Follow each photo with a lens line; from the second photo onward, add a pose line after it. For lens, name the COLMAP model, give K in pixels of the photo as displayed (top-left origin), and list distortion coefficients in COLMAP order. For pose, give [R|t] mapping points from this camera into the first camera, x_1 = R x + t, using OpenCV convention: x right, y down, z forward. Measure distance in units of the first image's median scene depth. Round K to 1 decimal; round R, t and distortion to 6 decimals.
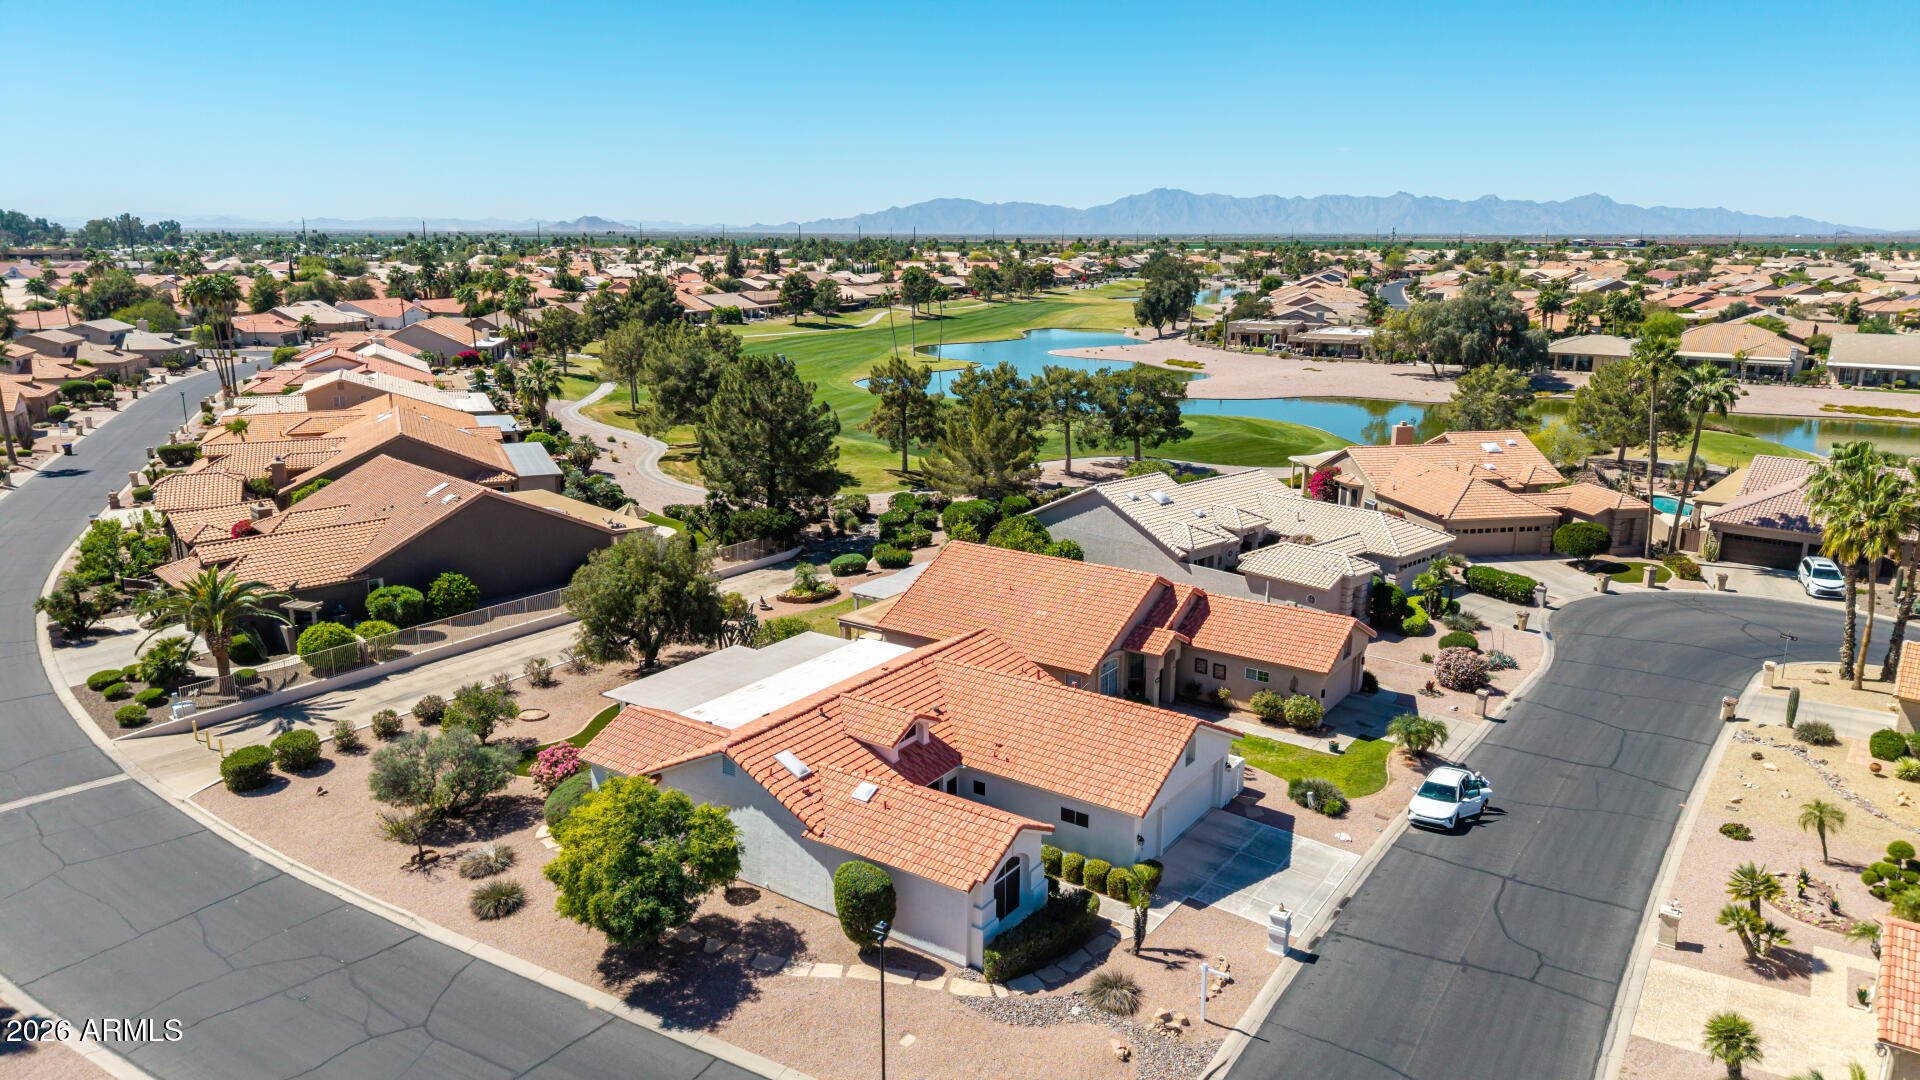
lens RADIAL K [[1273.4, 0, 958.2], [0, 1273.4, 549.9], [0, 0, 1]] dist [0.050220, -0.064760]
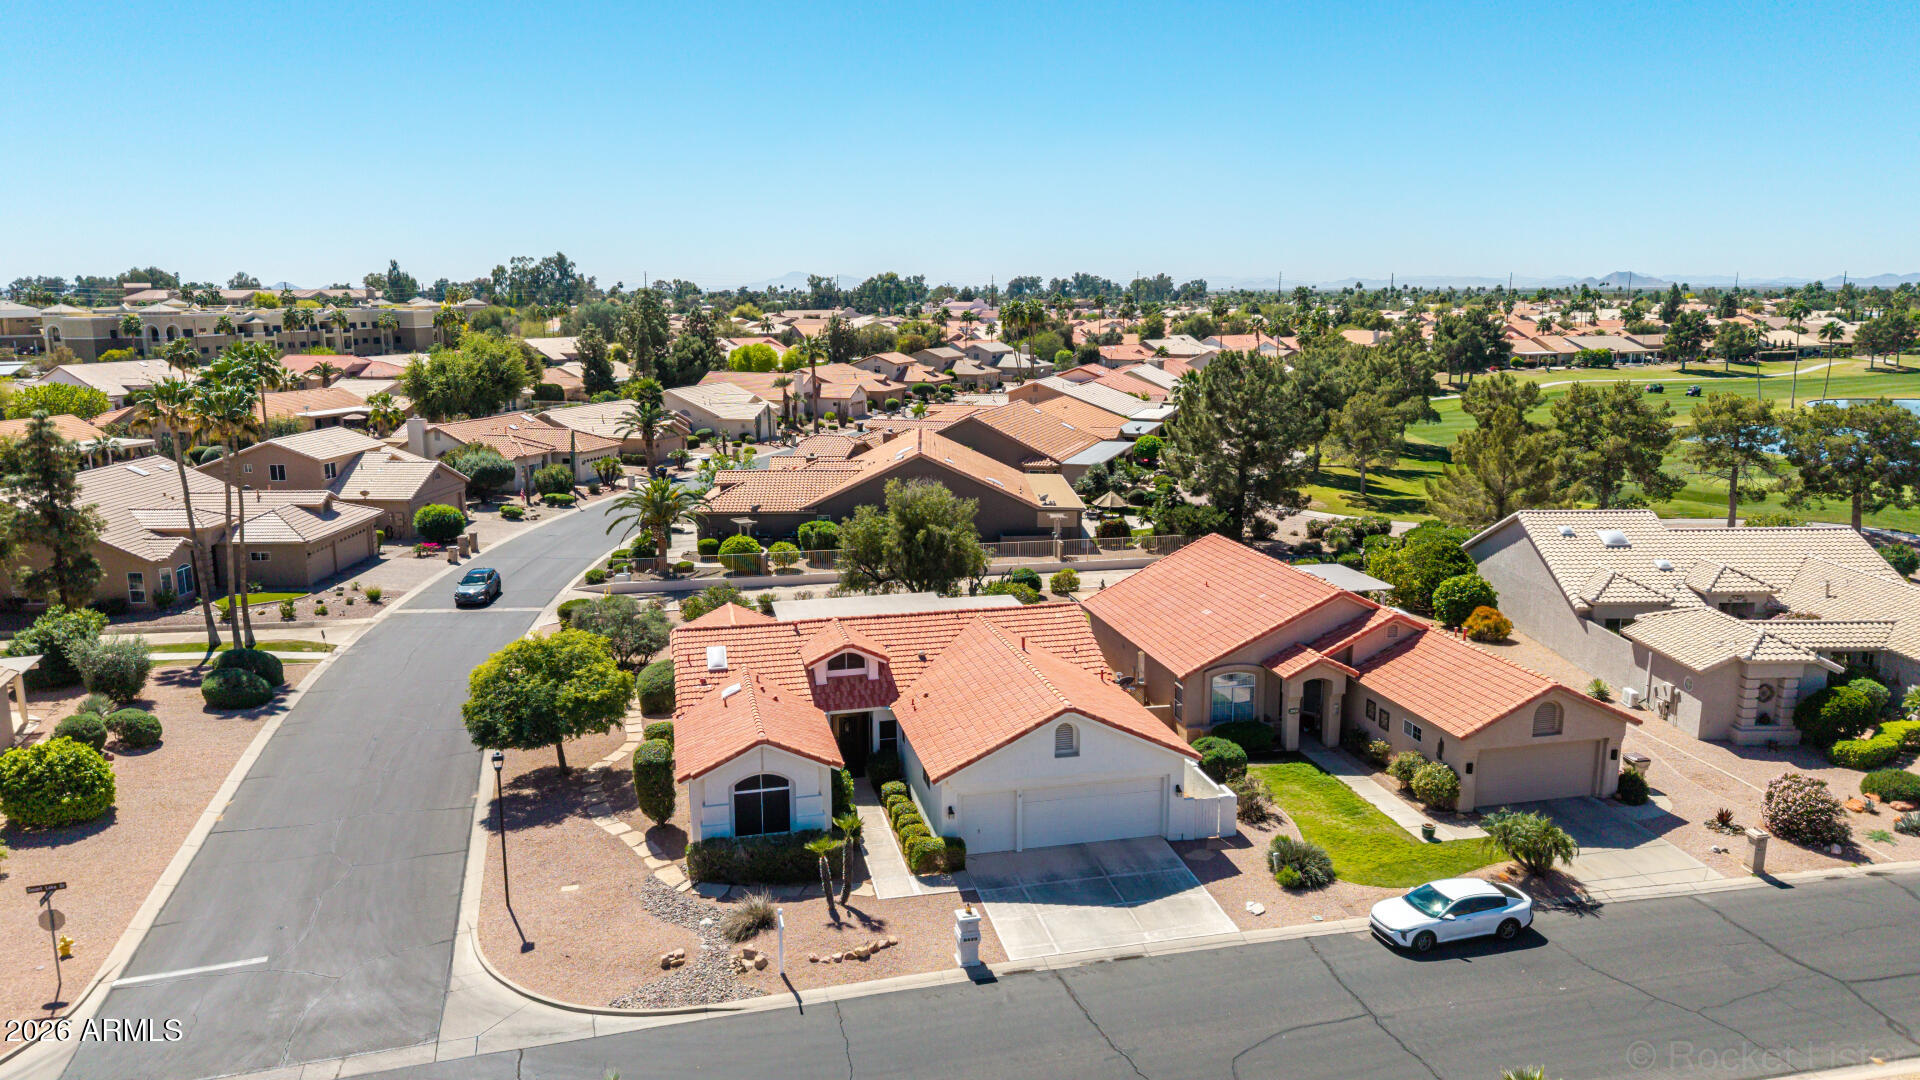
lens RADIAL K [[1286.2, 0, 960.0], [0, 1286.2, 540.0], [0, 0, 1]] dist [0.056200, -0.065752]
pose [[0.741454, 0.121637, -0.659886, 0.509017], [-0.155879, 0.987752, 0.006924, 0.020339], [0.652646, 0.097728, 0.751333, 0.210480]]
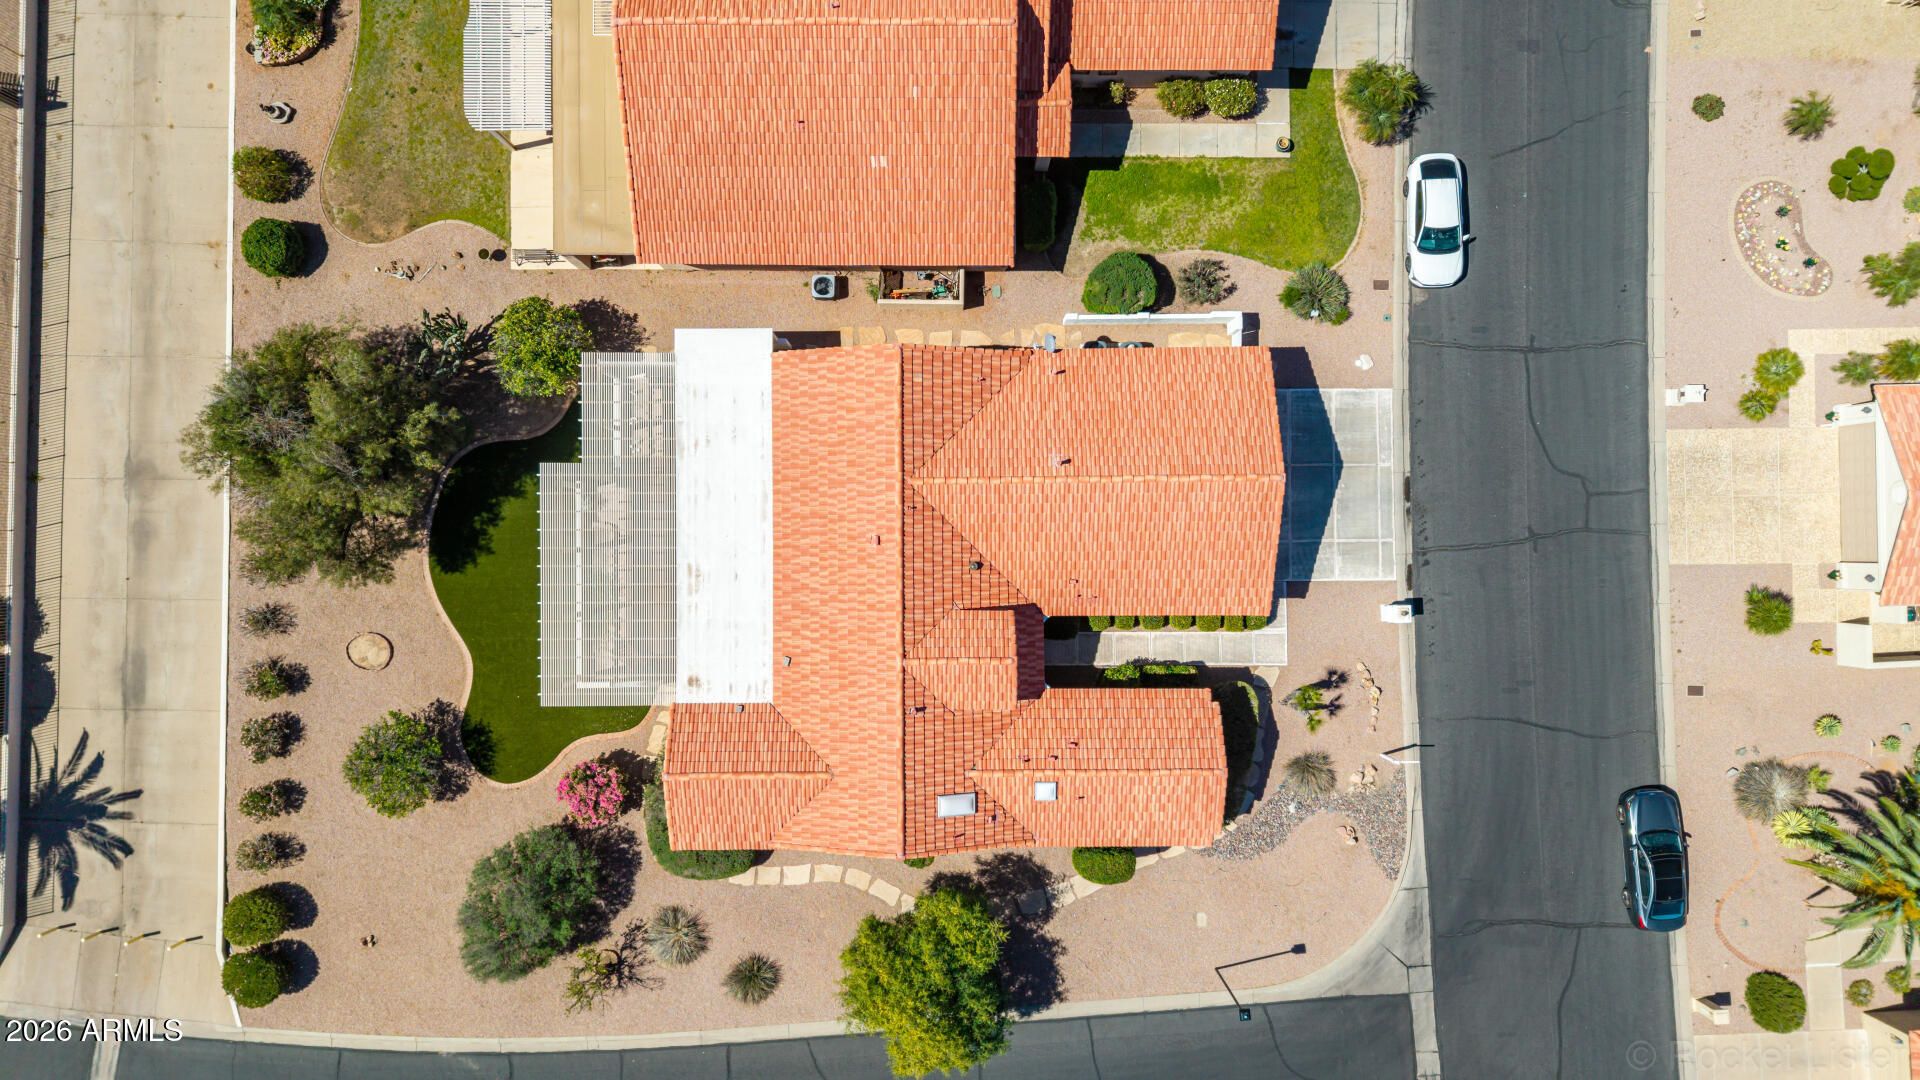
lens RADIAL K [[1286.2, 0, 960.0], [0, 1286.2, 540.0], [0, 0, 1]] dist [0.056200, -0.065752]
pose [[0.819852, -0.572505, 0.008991, -0.018030], [0.136269, 0.210348, 0.968083, -0.542245], [-0.556124, -0.792459, 0.250469, 0.637634]]
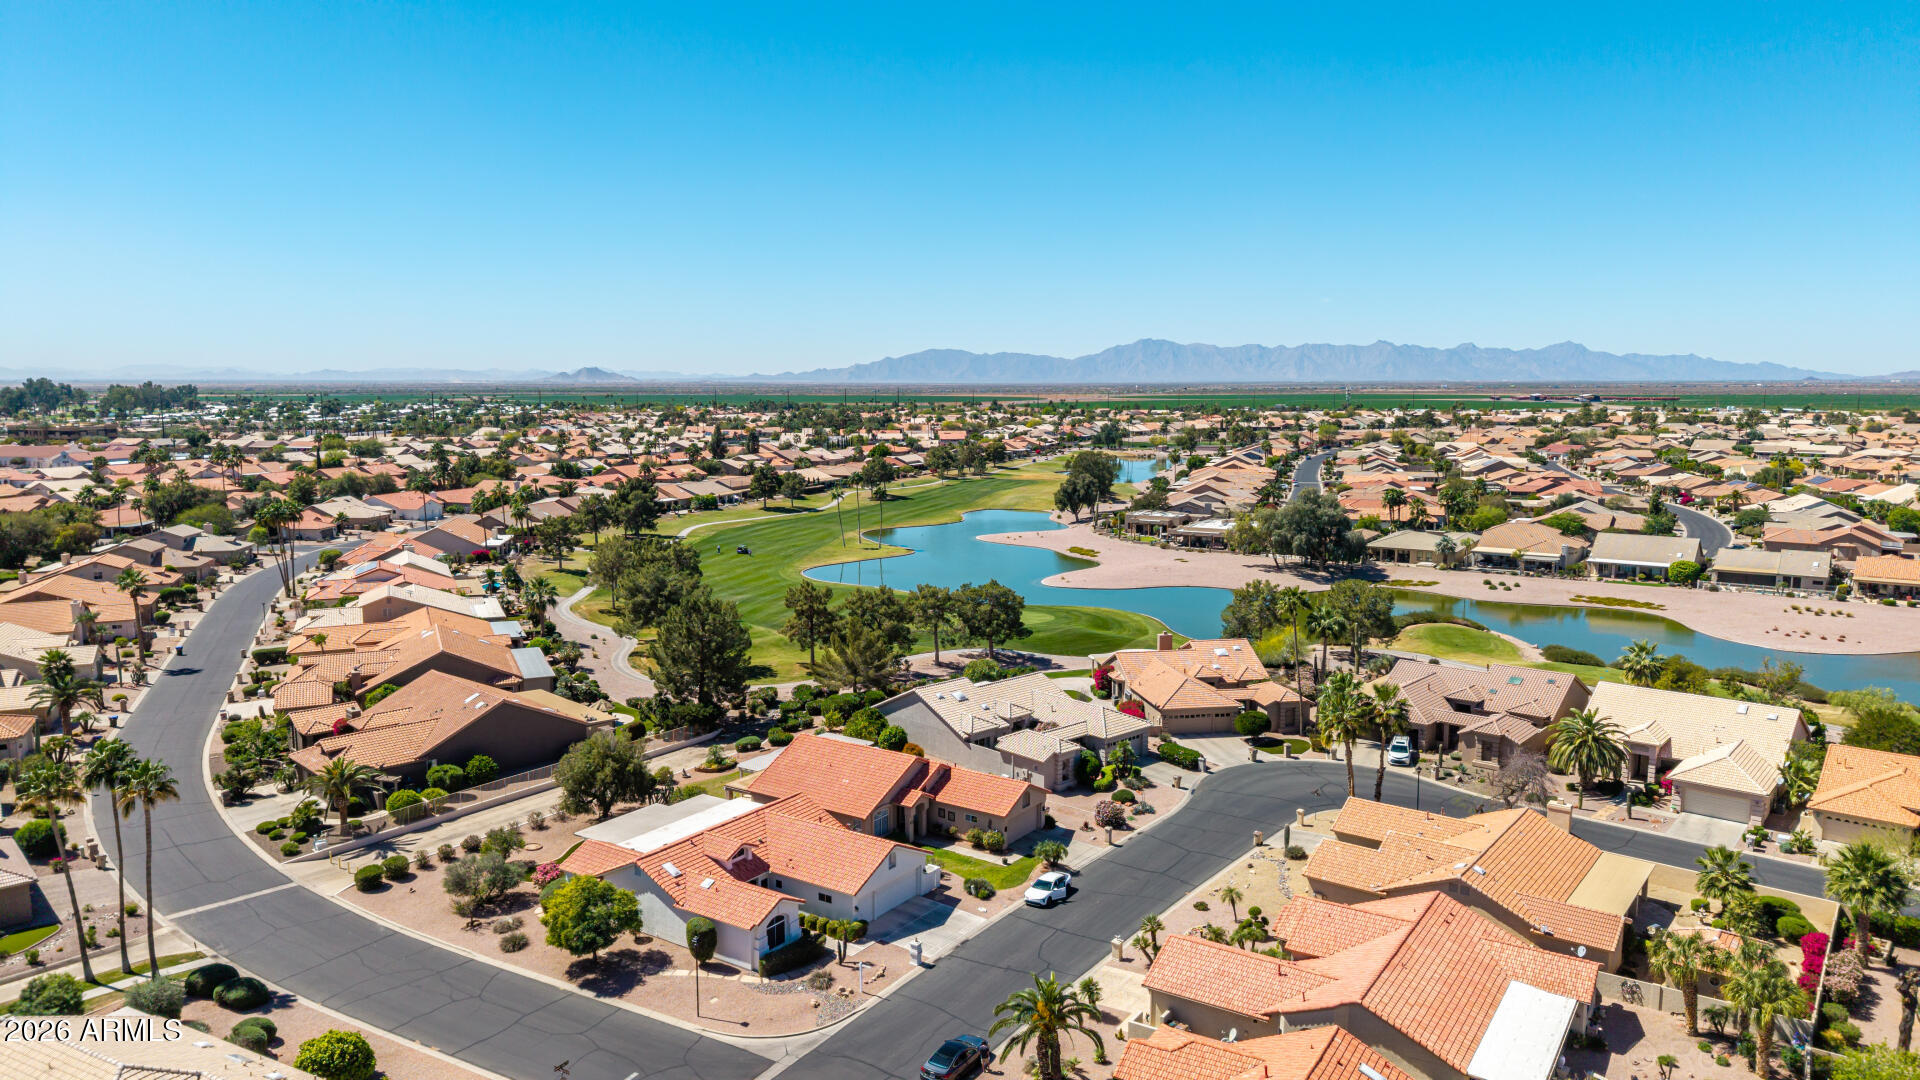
lens RADIAL K [[1273.4, 0, 958.2], [0, 1273.4, 549.9], [0, 0, 1]] dist [0.050220, -0.064760]
pose [[0.999976, -0.004598, 0.005209, 0.200387], [0.005145, 0.993859, -0.110532, -0.063240], [-0.004669, 0.110556, 0.993859, -0.657035]]
